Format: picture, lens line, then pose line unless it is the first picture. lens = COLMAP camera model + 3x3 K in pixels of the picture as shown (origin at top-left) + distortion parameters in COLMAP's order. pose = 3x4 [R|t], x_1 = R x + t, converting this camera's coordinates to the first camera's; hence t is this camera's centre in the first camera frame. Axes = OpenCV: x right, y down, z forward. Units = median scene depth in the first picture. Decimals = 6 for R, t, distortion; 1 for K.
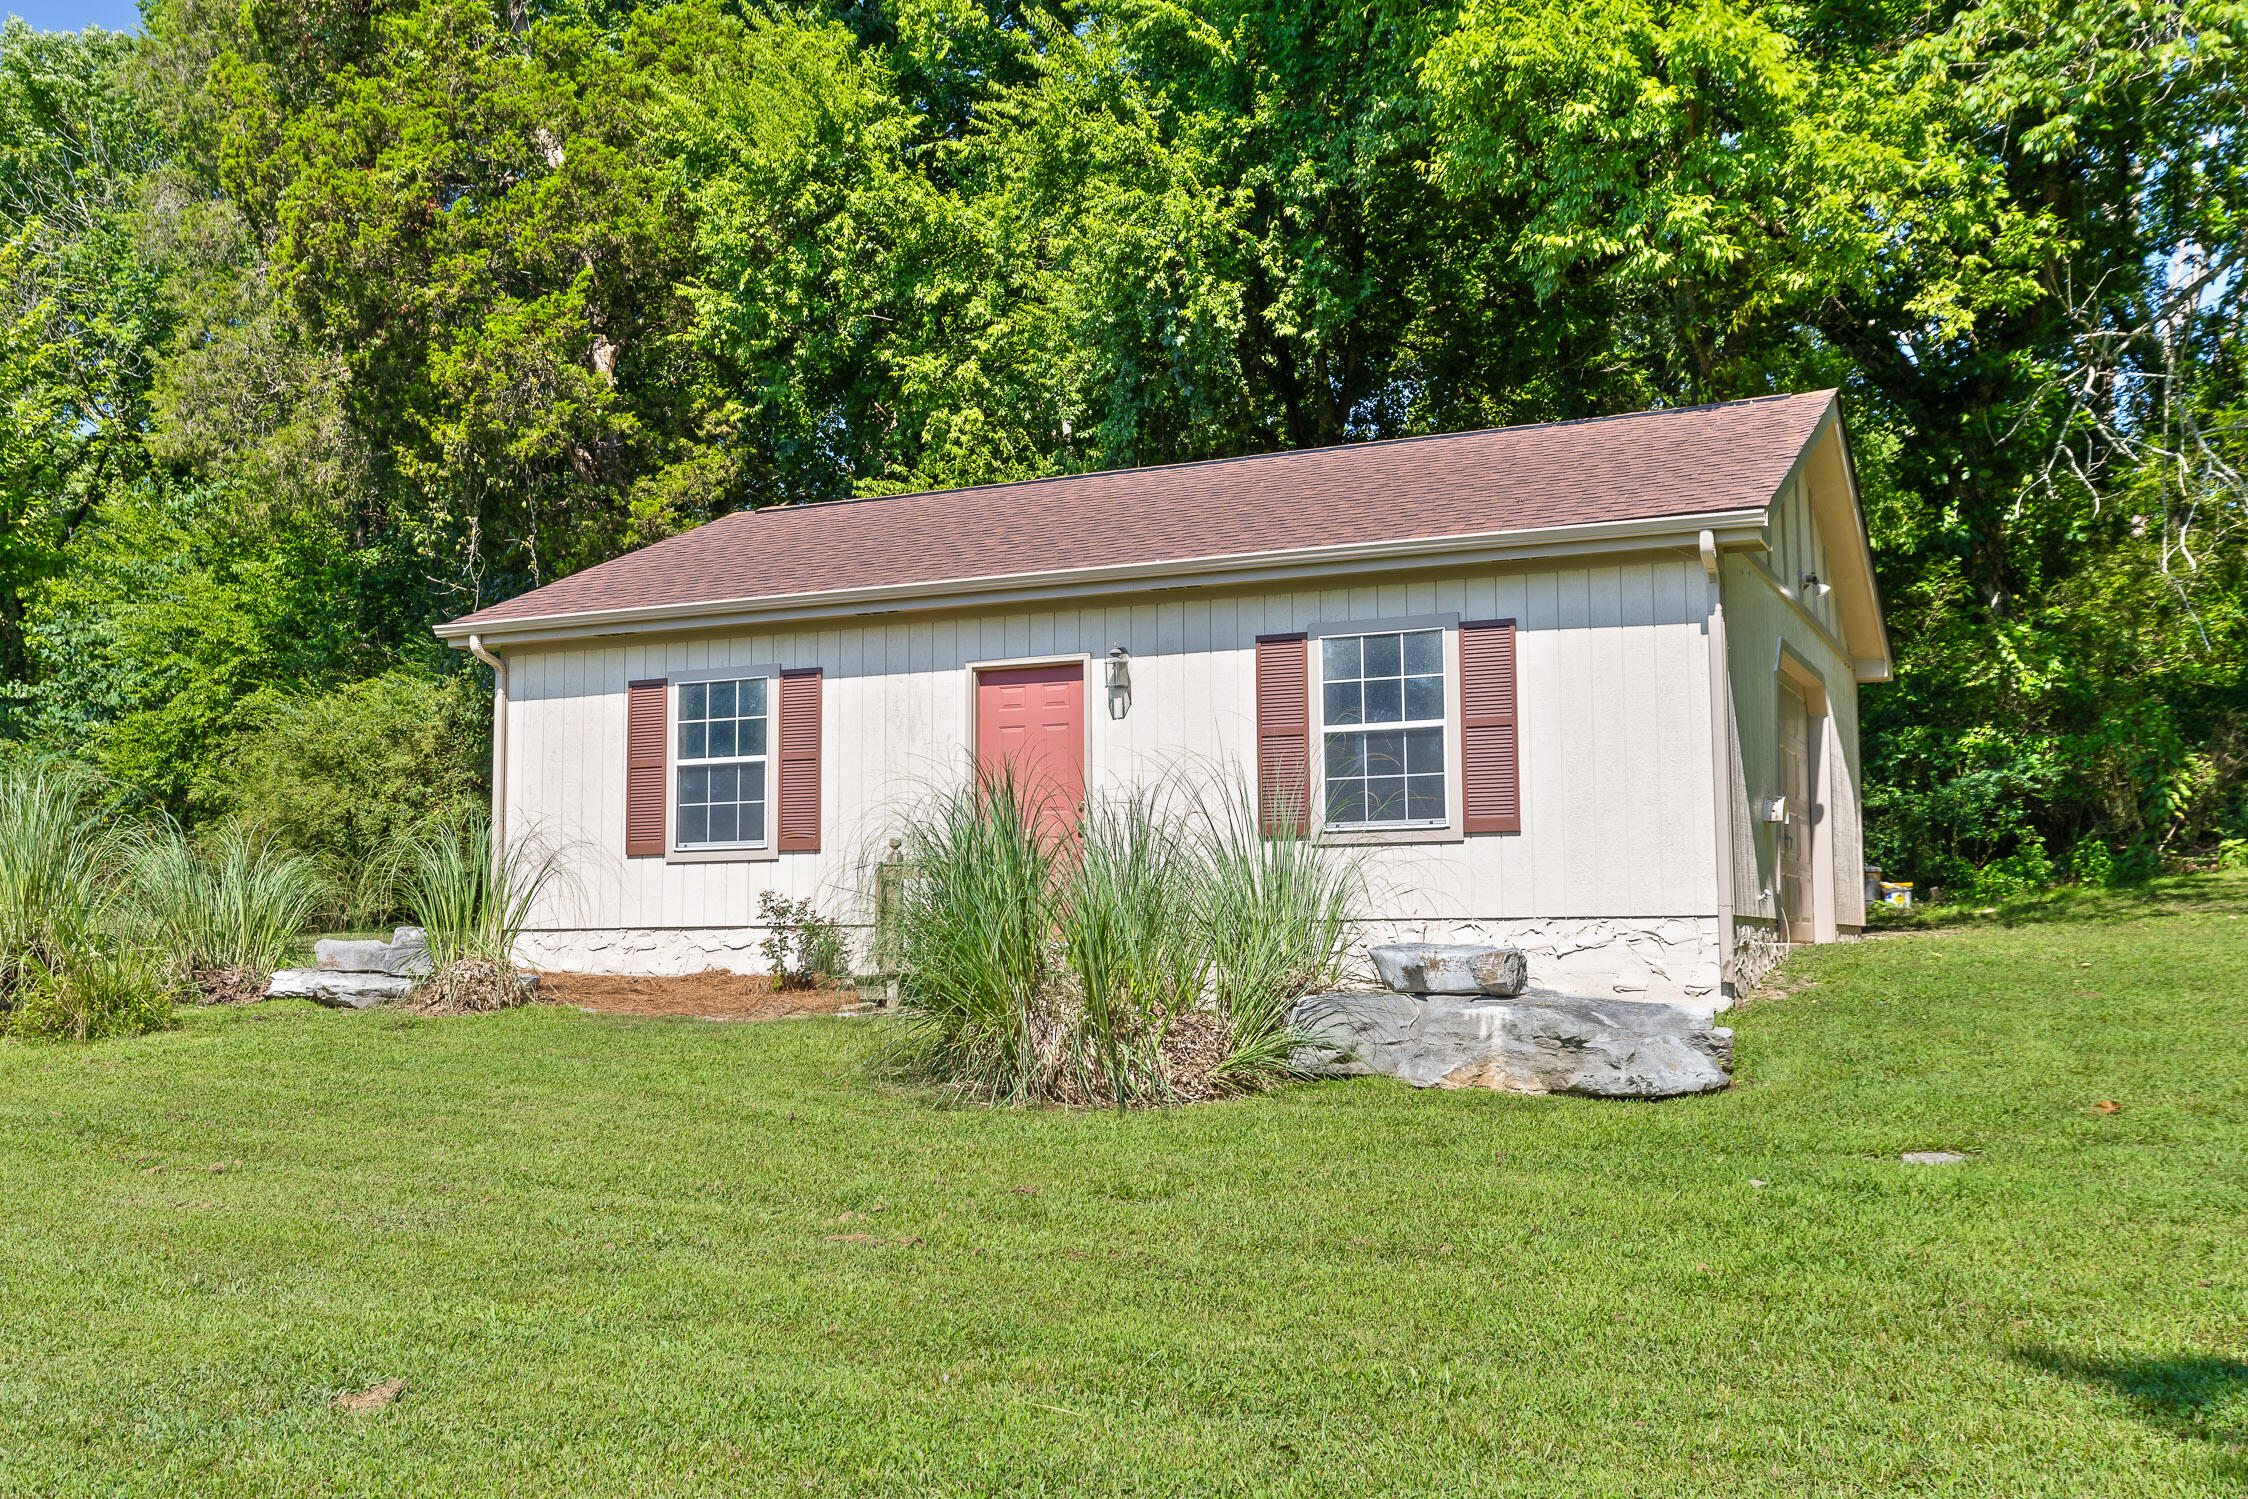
lens RADIAL K [[2118.0, 0, 1122.8], [0, 2118.0, 761.6], [0, 0, 1]] dist [0.016620, 0.000000]
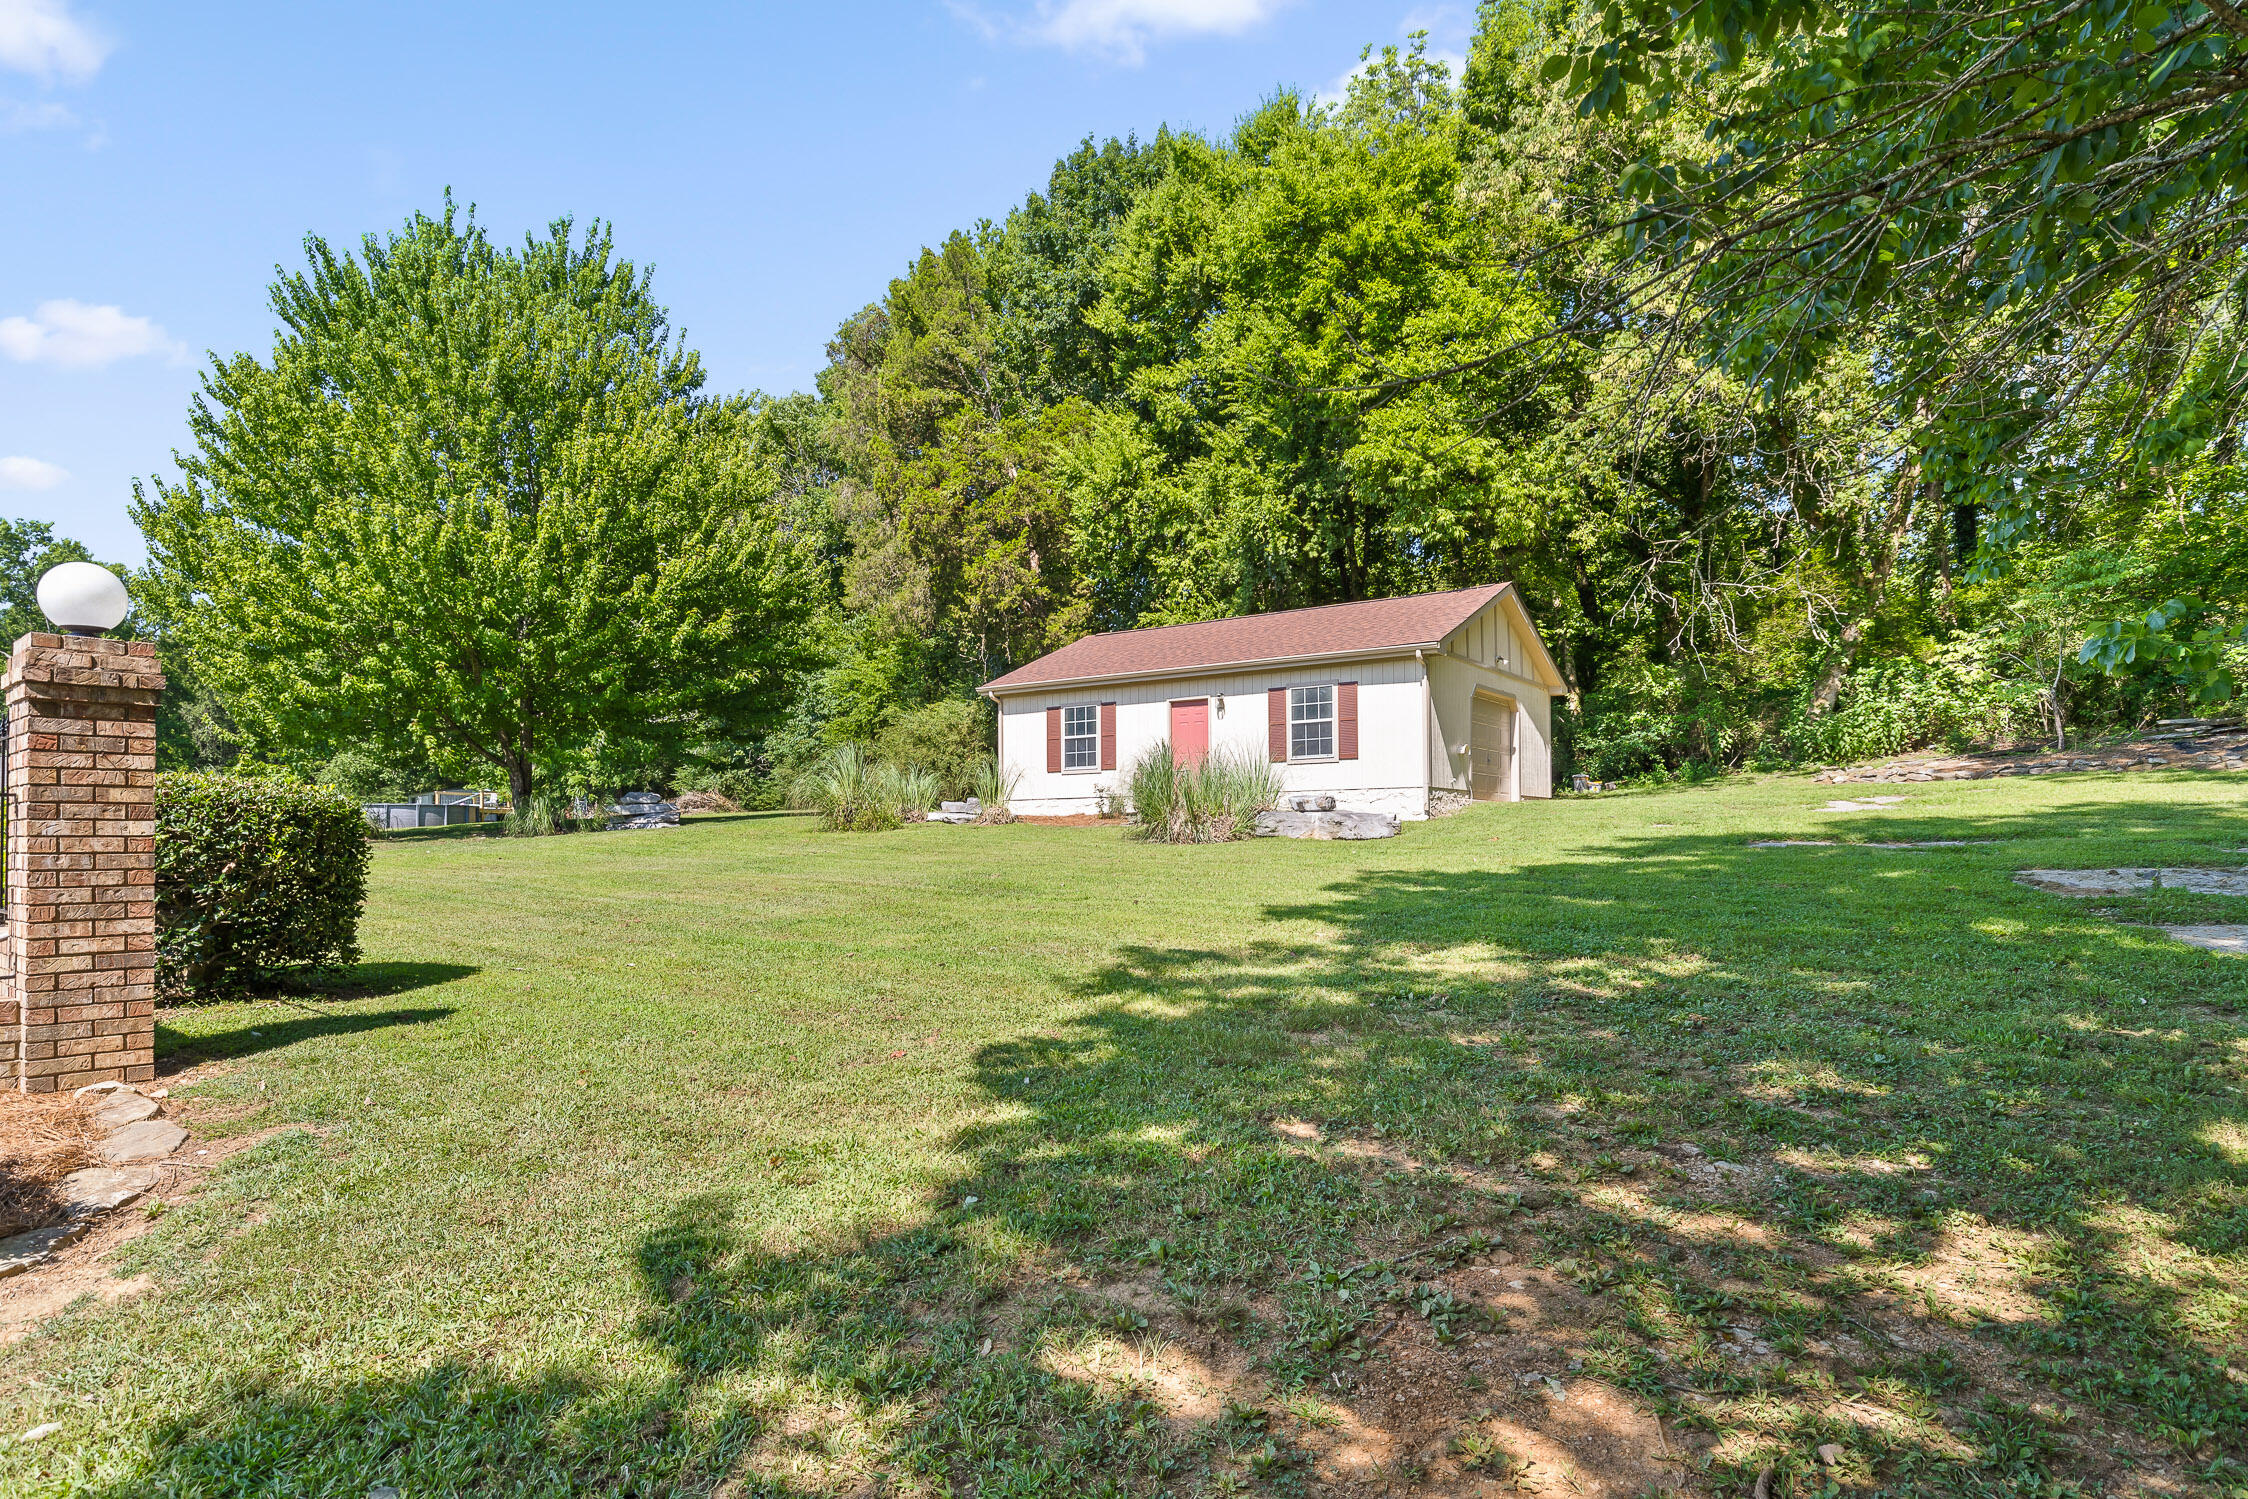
lens RADIAL K [[1243.9, 0, 1108.7], [0, 1243.9, 831.8], [0, 0, 1]] dist [0.003680, 0.003129]
pose [[0.983297, -0.001535, -0.182004, 0.115696], [0.016123, 0.996768, 0.078696, -0.003214], [0.181295, -0.080316, 0.980144, -0.480679]]
